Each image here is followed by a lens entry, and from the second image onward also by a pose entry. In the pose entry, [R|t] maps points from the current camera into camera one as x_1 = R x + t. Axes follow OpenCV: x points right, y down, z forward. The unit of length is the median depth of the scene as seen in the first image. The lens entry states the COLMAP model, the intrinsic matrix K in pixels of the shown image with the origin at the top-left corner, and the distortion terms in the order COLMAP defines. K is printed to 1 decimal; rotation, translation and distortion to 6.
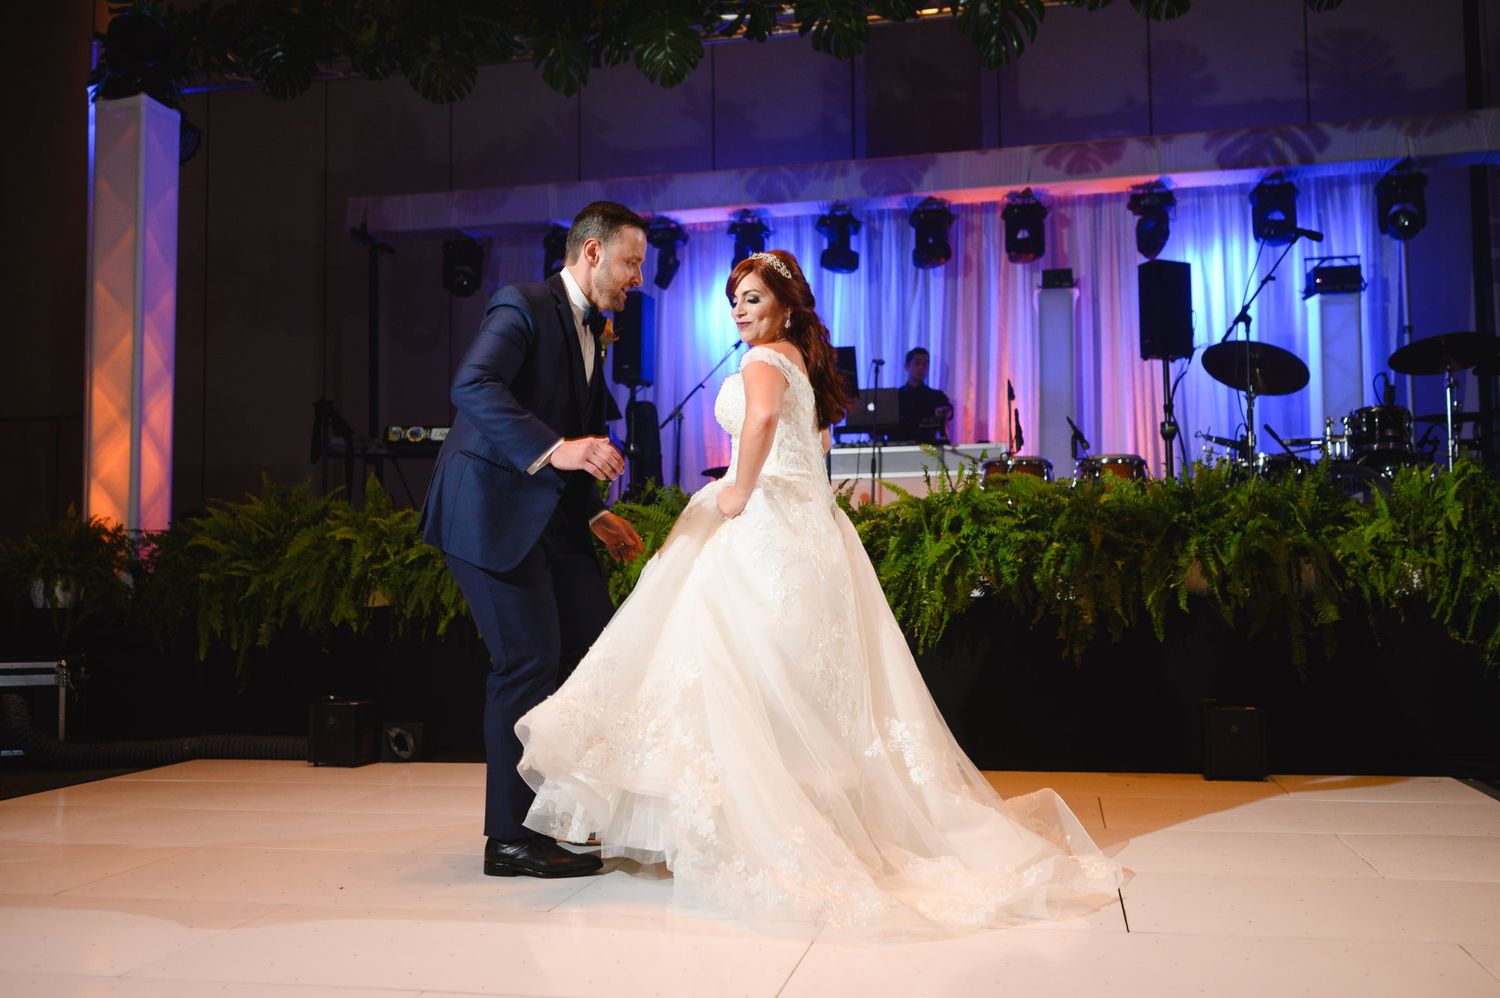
lens RADIAL K [[1421.2, 0, 750.0], [0, 1421.2, 499.0], [0, 0, 1]] dist [0.000890, 0.001795]
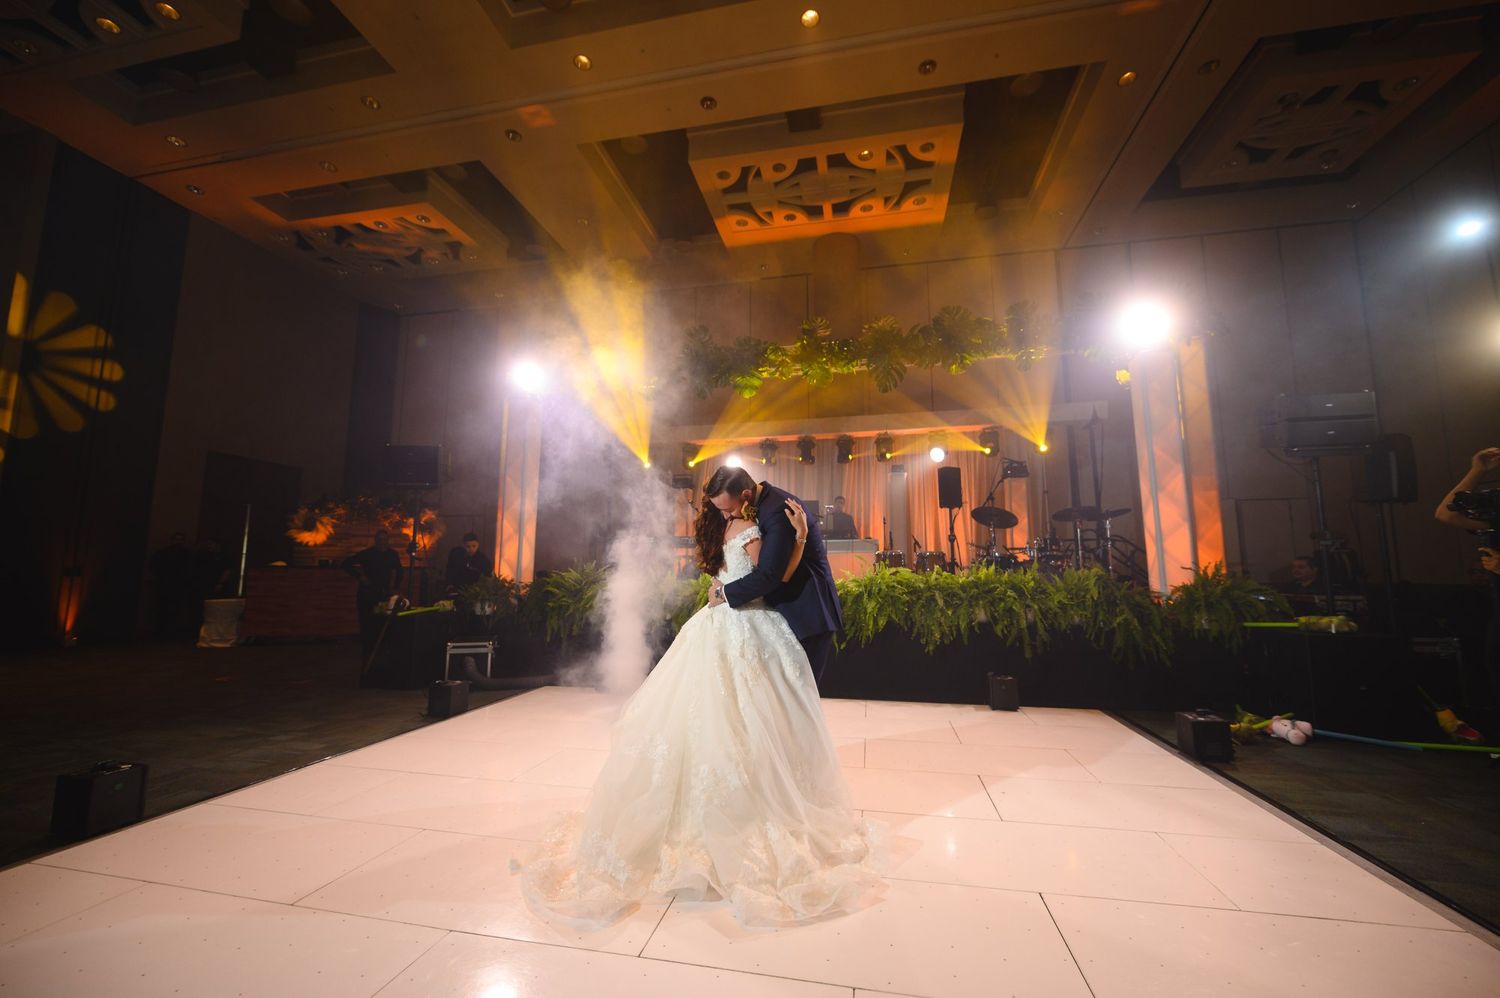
lens RADIAL K [[588.4, 0, 743.3], [0, 588.4, 499.4], [0, 0, 1]] dist [-0.006061, -0.000288]
pose [[0.999923, 0.011659, -0.004222, -0.058277], [-0.011904, 0.997908, -0.063548, -0.055507], [0.003472, 0.063594, 0.997970, 0.020703]]
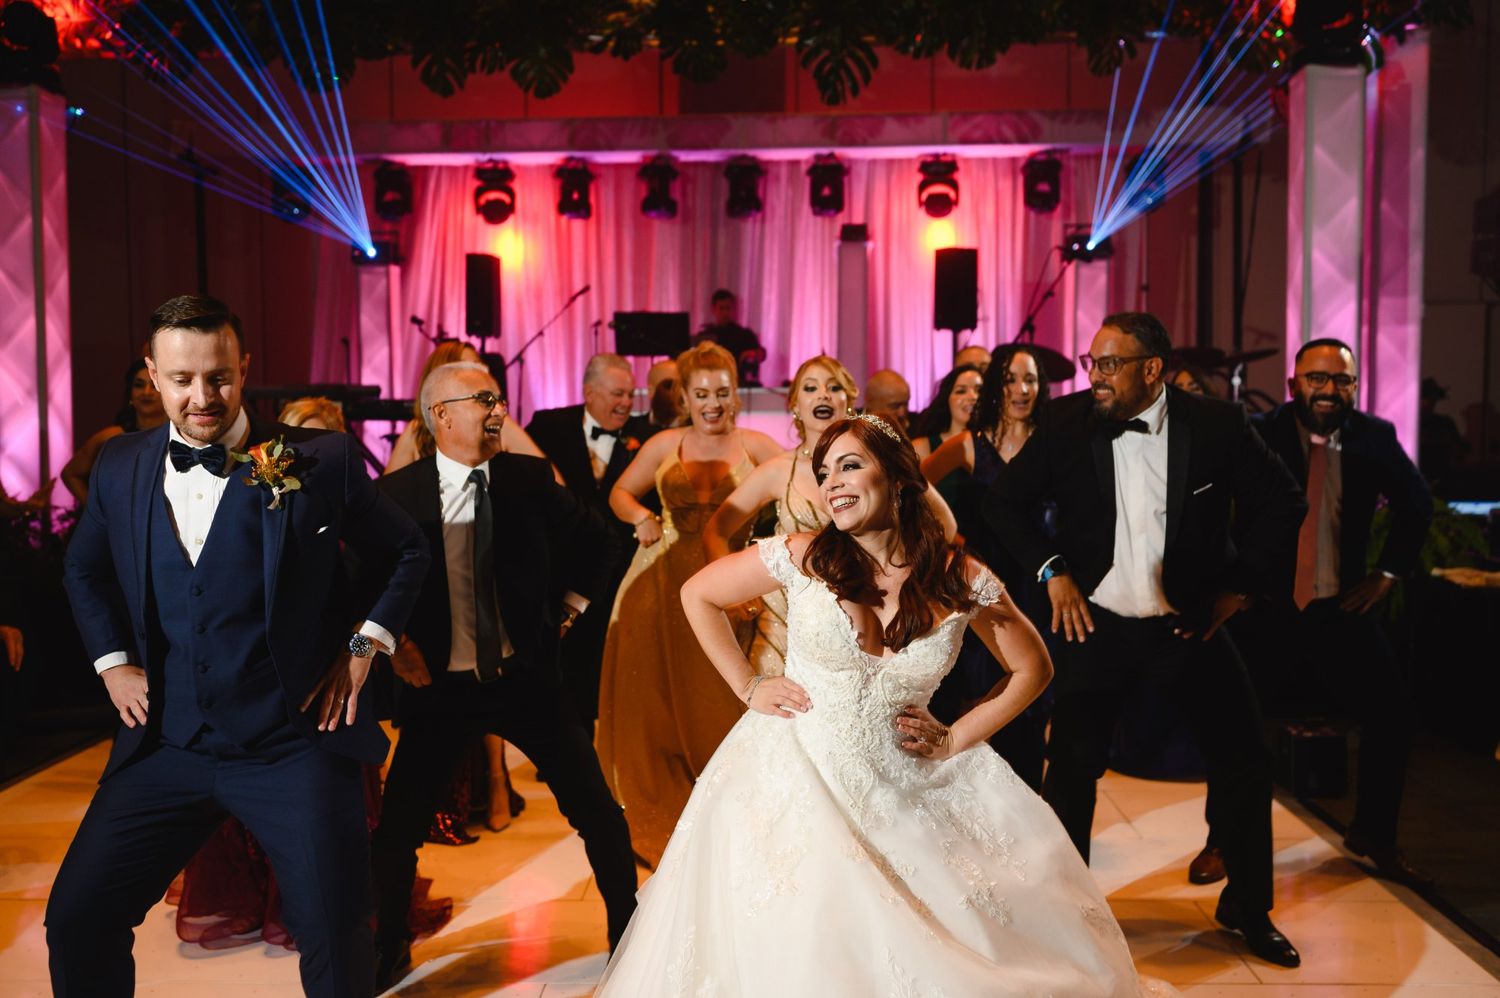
lens RADIAL K [[1420.8, 0, 743.5], [0, 1420.8, 493.5], [0, 0, 1]] dist [-0.001091, 0.002125]
pose [[0.983834, -0.005704, 0.178990, -0.104501], [-0.015687, 0.992905, 0.117868, -0.120176], [-0.178393, -0.118770, 0.976765, -0.149429]]
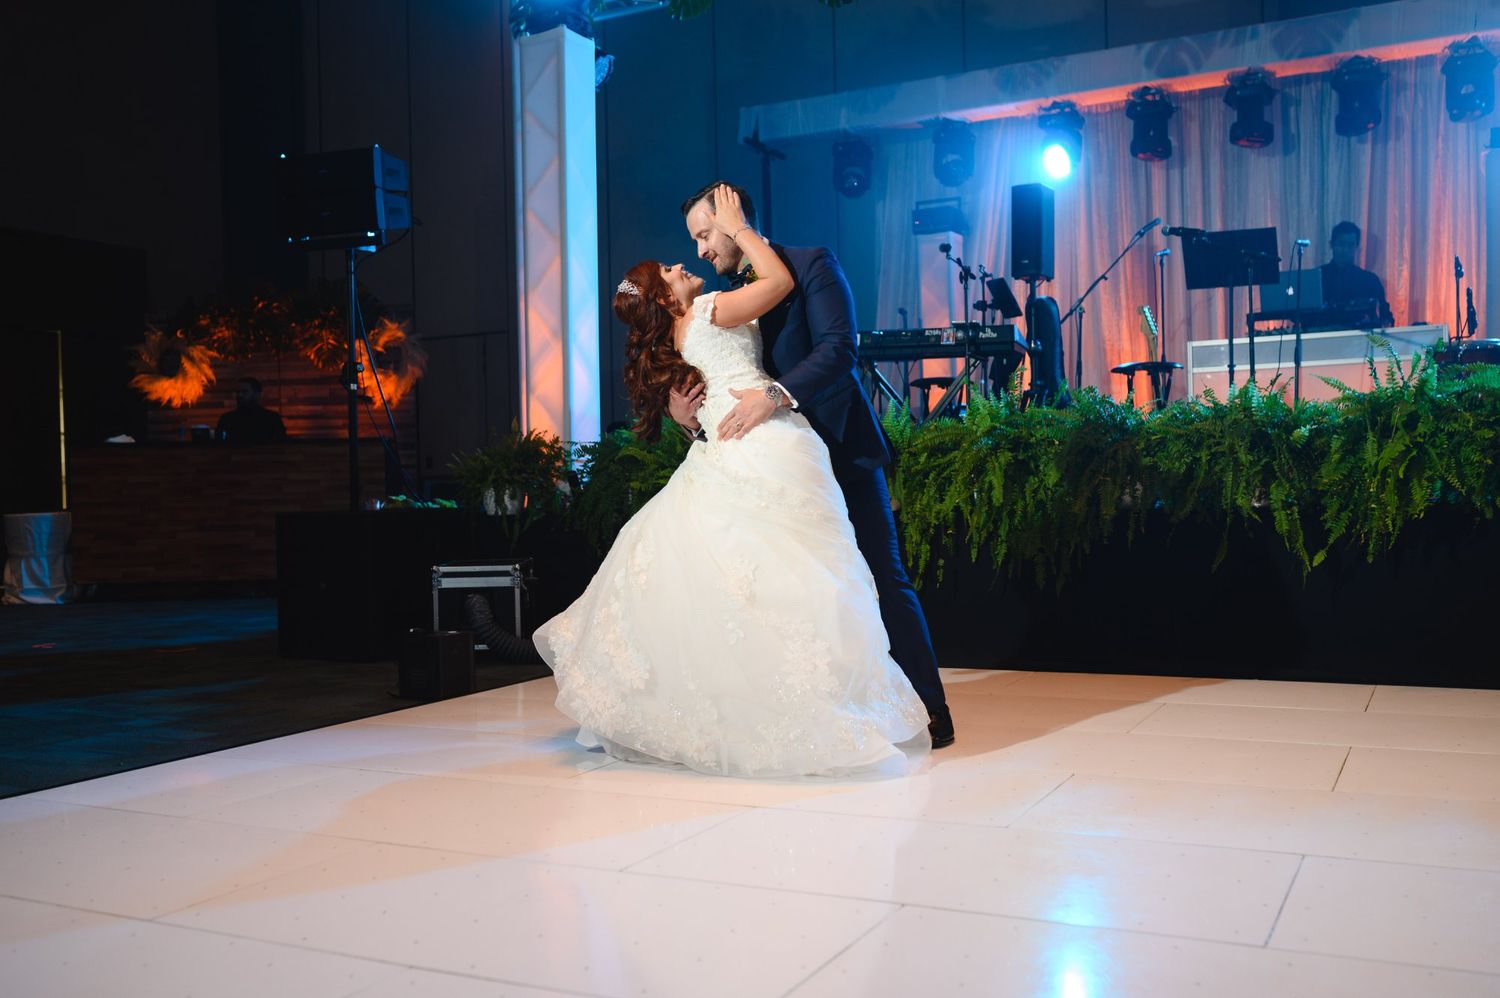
lens RADIAL K [[1417.6, 0, 748.0], [0, 1417.6, 489.7], [0, 0, 1]] dist [-0.000077, -0.006023]
pose [[0.965352, -0.010639, -0.260733, -0.024065], [0.028919, 0.997376, 0.066375, -0.009152], [0.259343, -0.071615, 0.963126, 0.001839]]
